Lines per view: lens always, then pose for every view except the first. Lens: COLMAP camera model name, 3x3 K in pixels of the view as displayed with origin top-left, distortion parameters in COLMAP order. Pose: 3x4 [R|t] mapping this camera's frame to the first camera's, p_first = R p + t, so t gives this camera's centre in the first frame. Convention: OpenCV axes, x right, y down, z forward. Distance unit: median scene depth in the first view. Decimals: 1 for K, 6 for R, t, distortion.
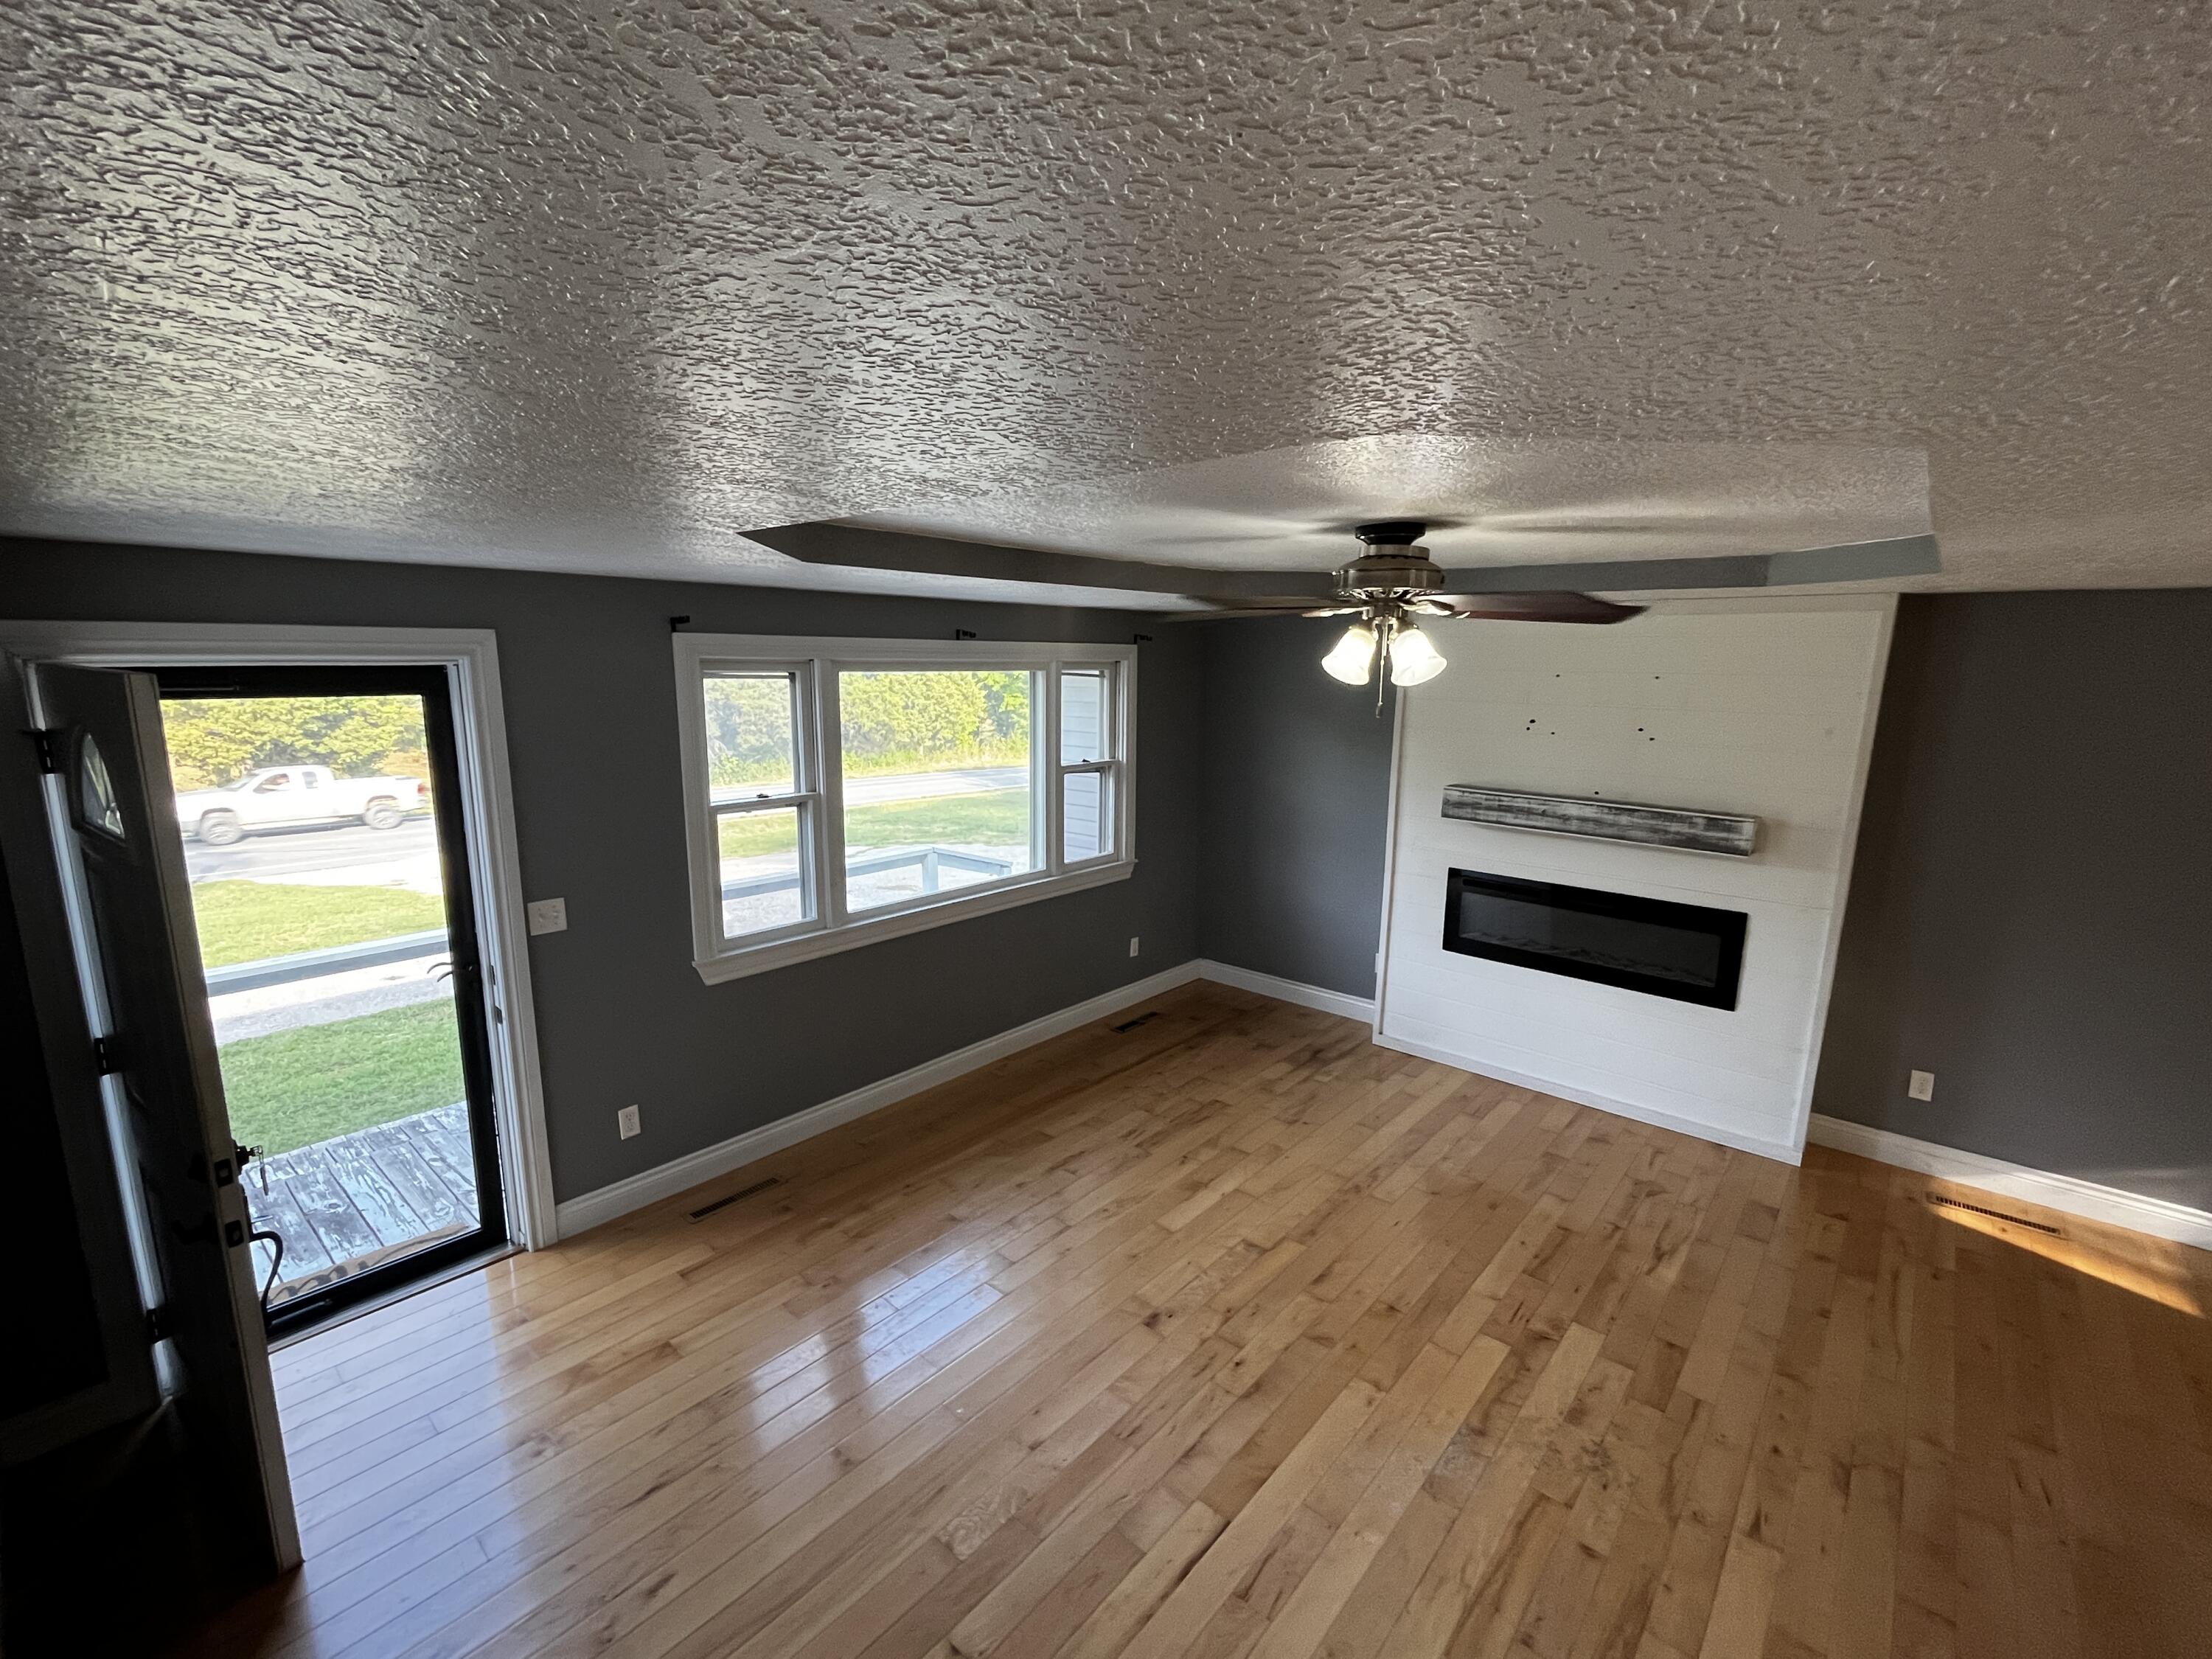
lens RADIAL K [[961.2, 0, 1100.8], [0, 961.2, 825.3], [0, 0, 1]] dist [-0.004739, 0.001060]
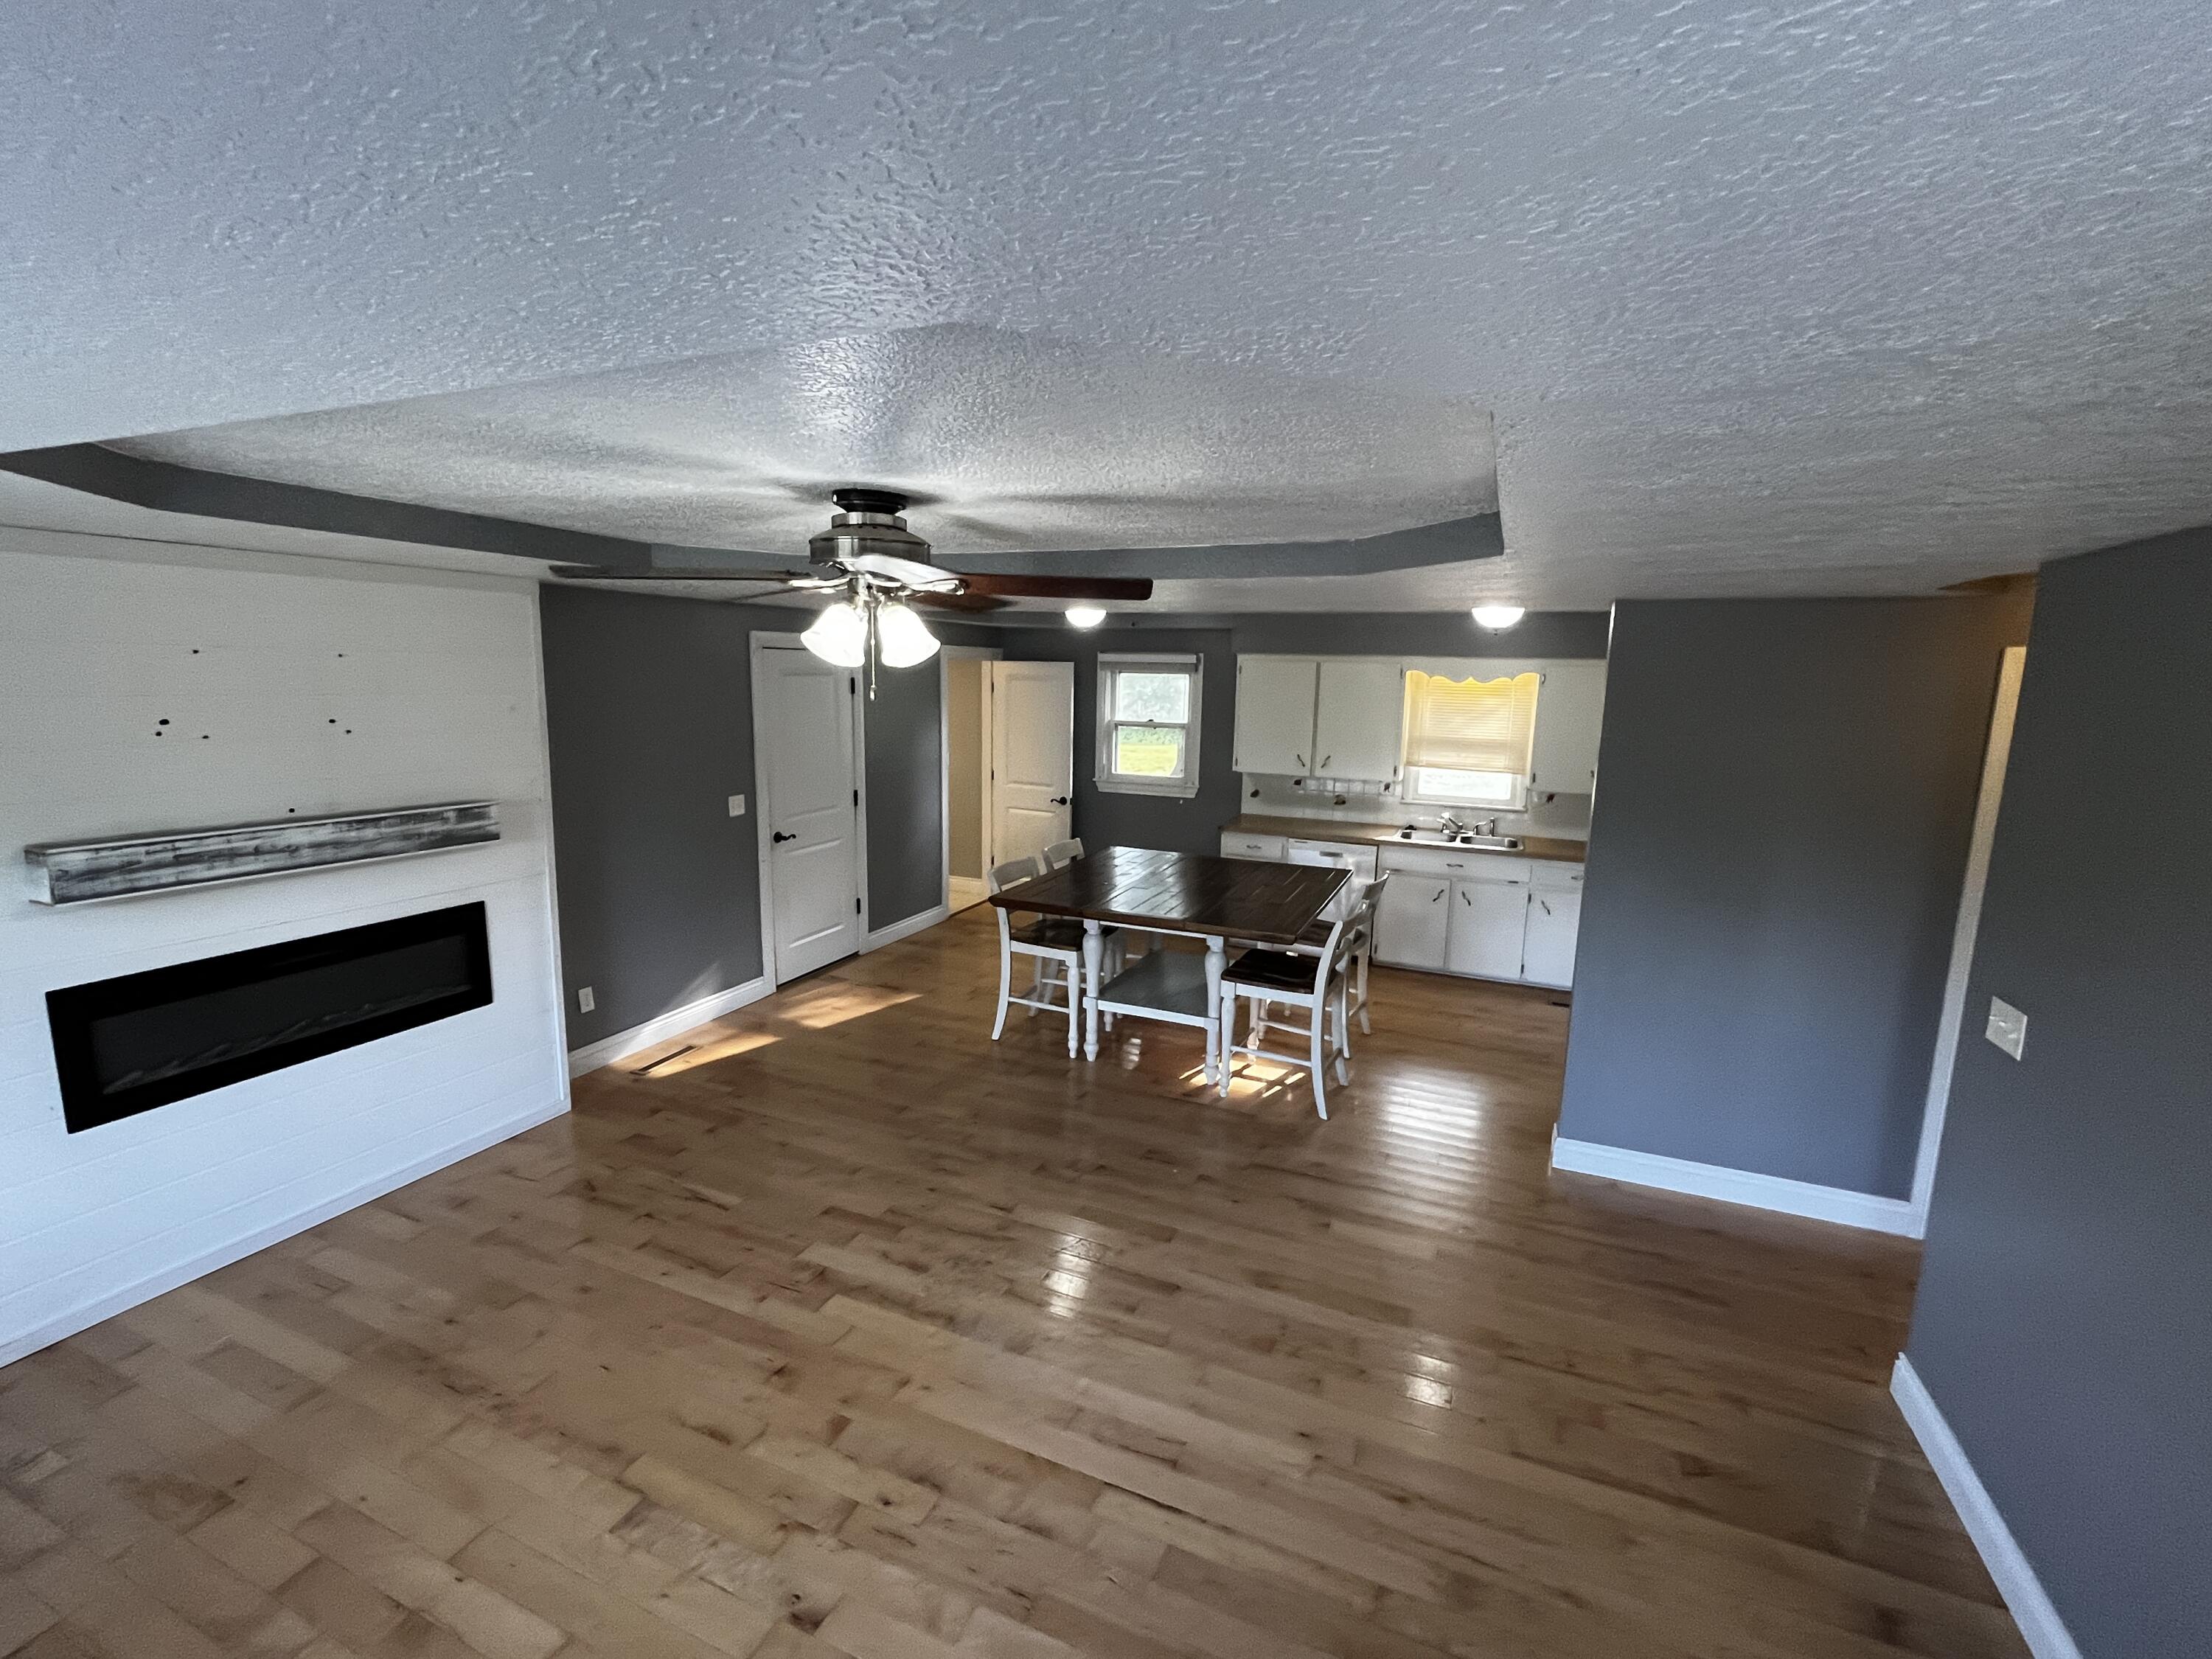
lens RADIAL K [[961.2, 0, 1103.6], [0, 961.2, 826.6], [0, 0, 1]] dist [-0.004739, 0.001060]
pose [[-0.313251, -0.166861, 0.934896, -0.456387], [0.141447, 0.965265, 0.219675, -0.114958], [-0.939078, 0.201051, -0.278768, 0.737643]]
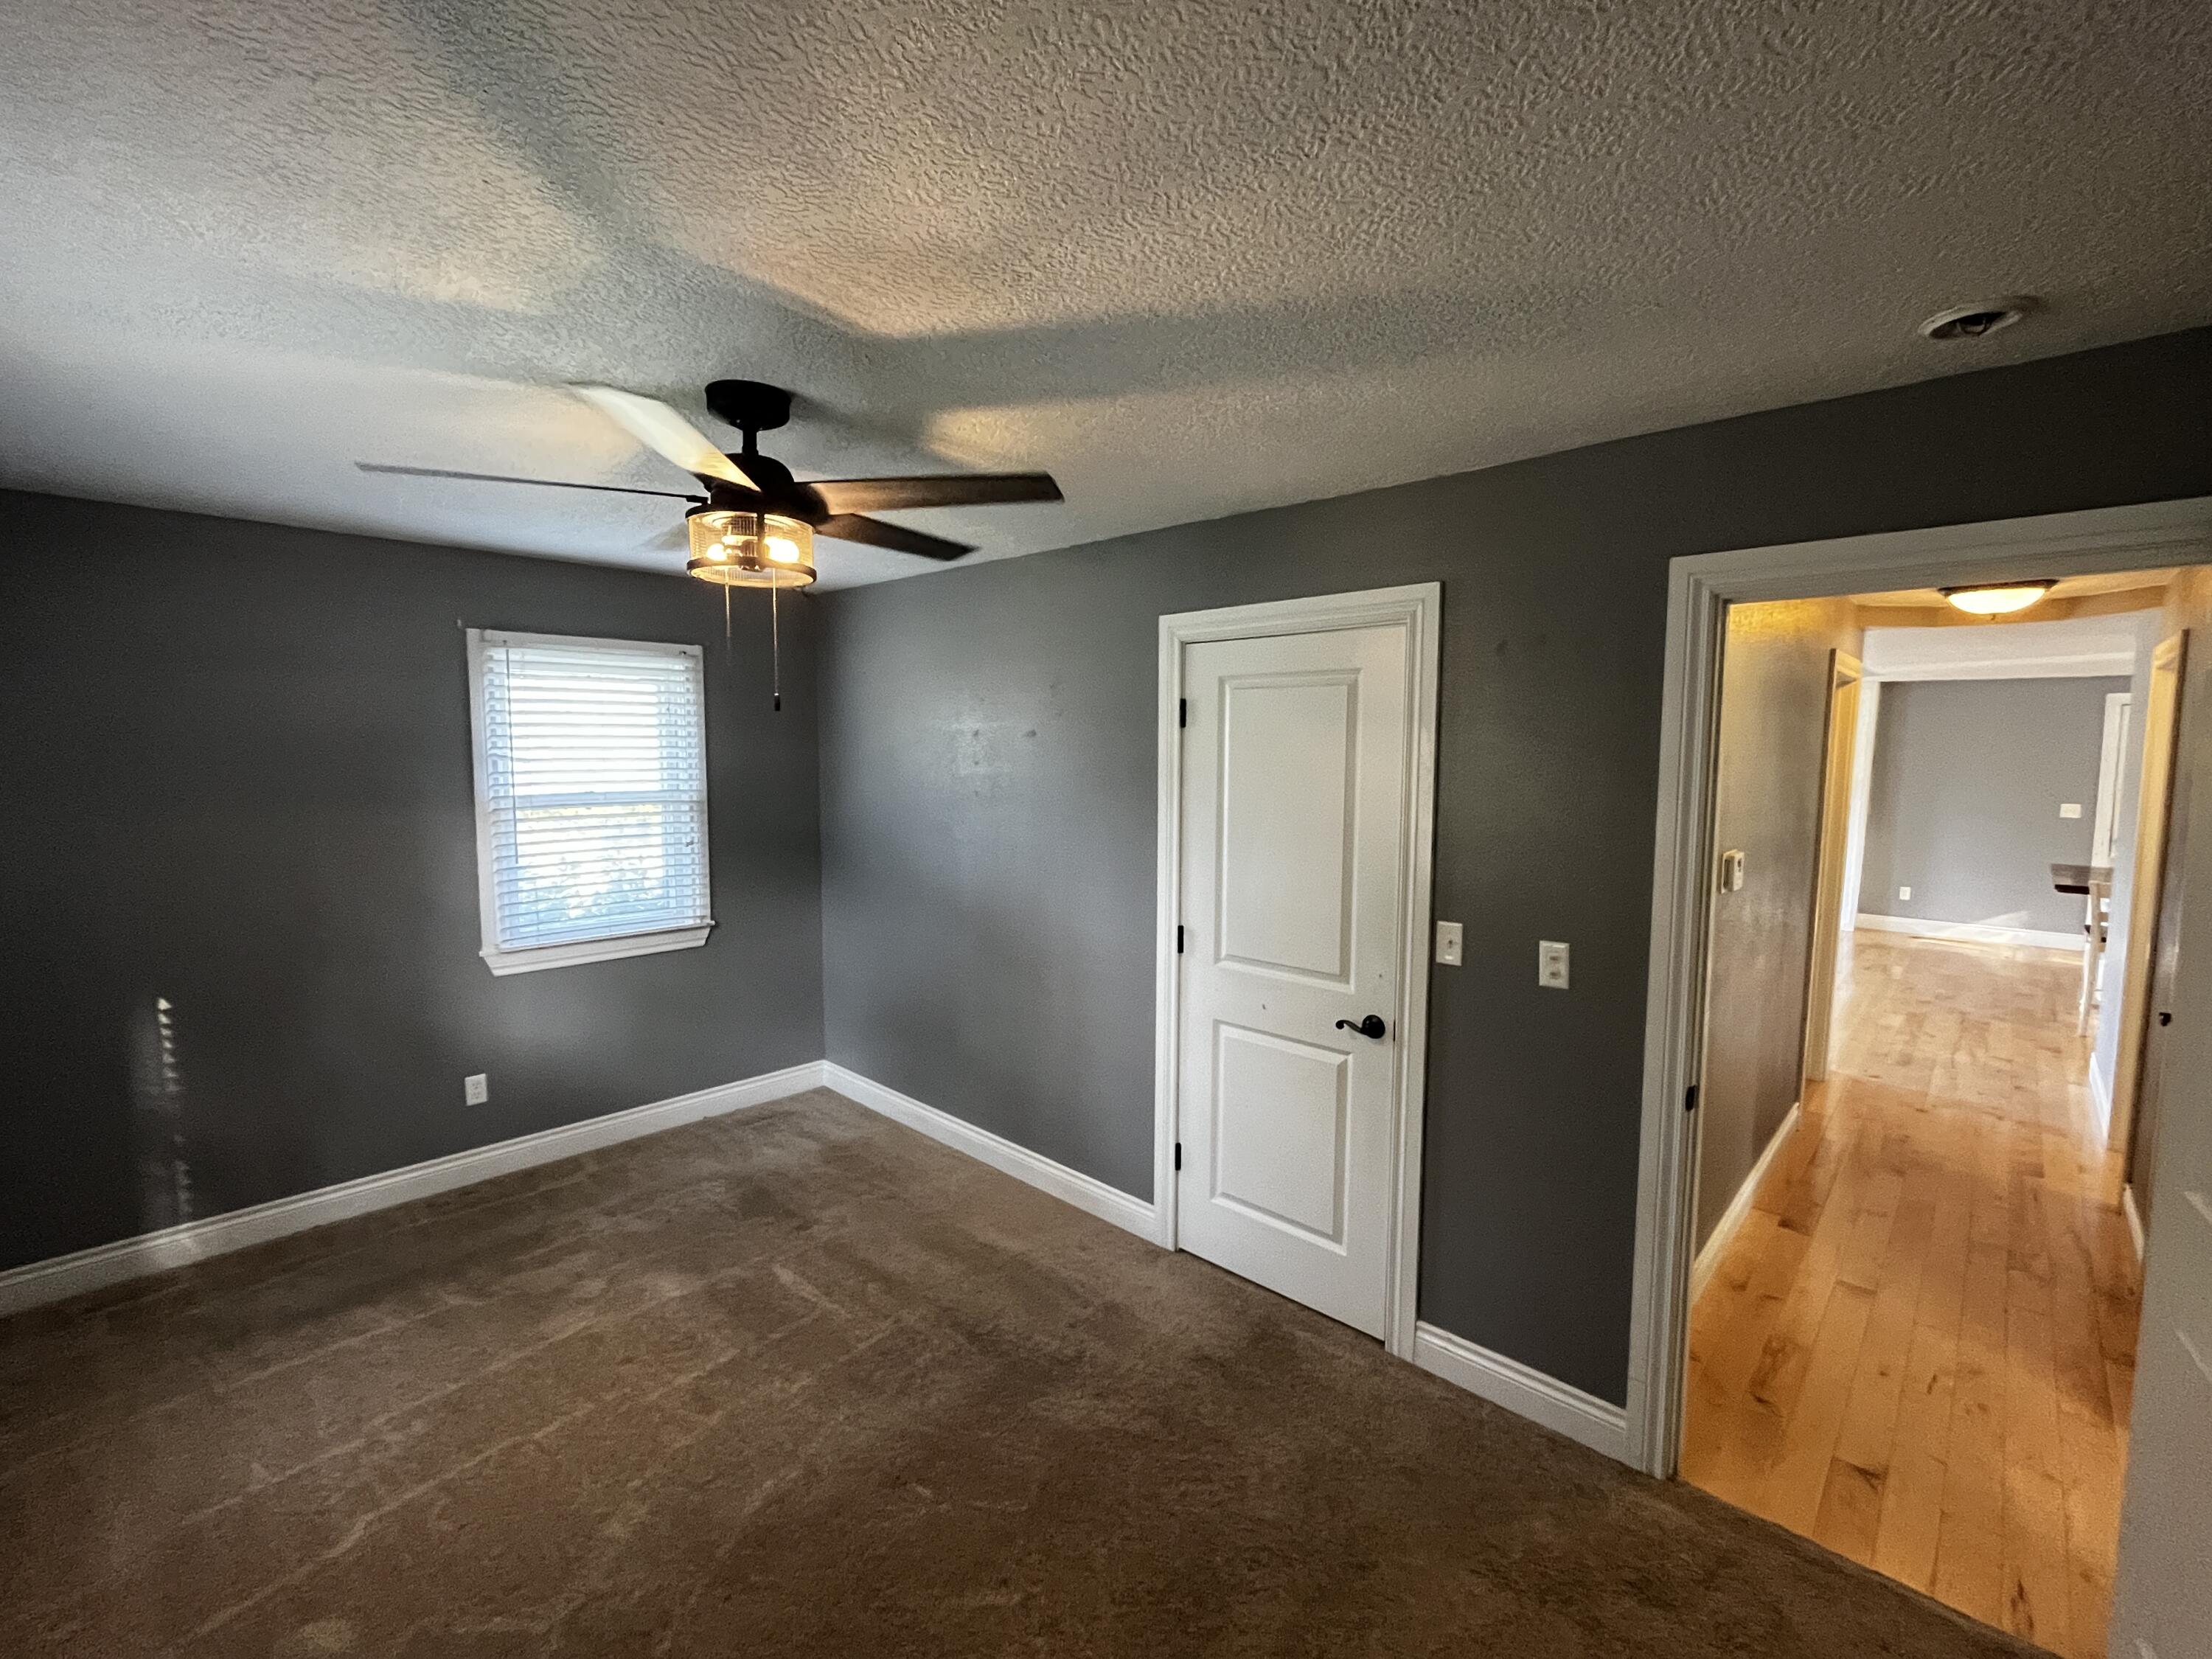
lens RADIAL K [[961.2, 0, 1098.0], [0, 961.2, 823.7], [0, 0, 1]] dist [-0.004739, 0.001060]
pose [[0.999099, 0.001832, -0.042401, -1.041663], [-0.005588, 0.996048, -0.088645, 0.343725], [0.042071, 0.088802, 0.995160, -1.472009]]
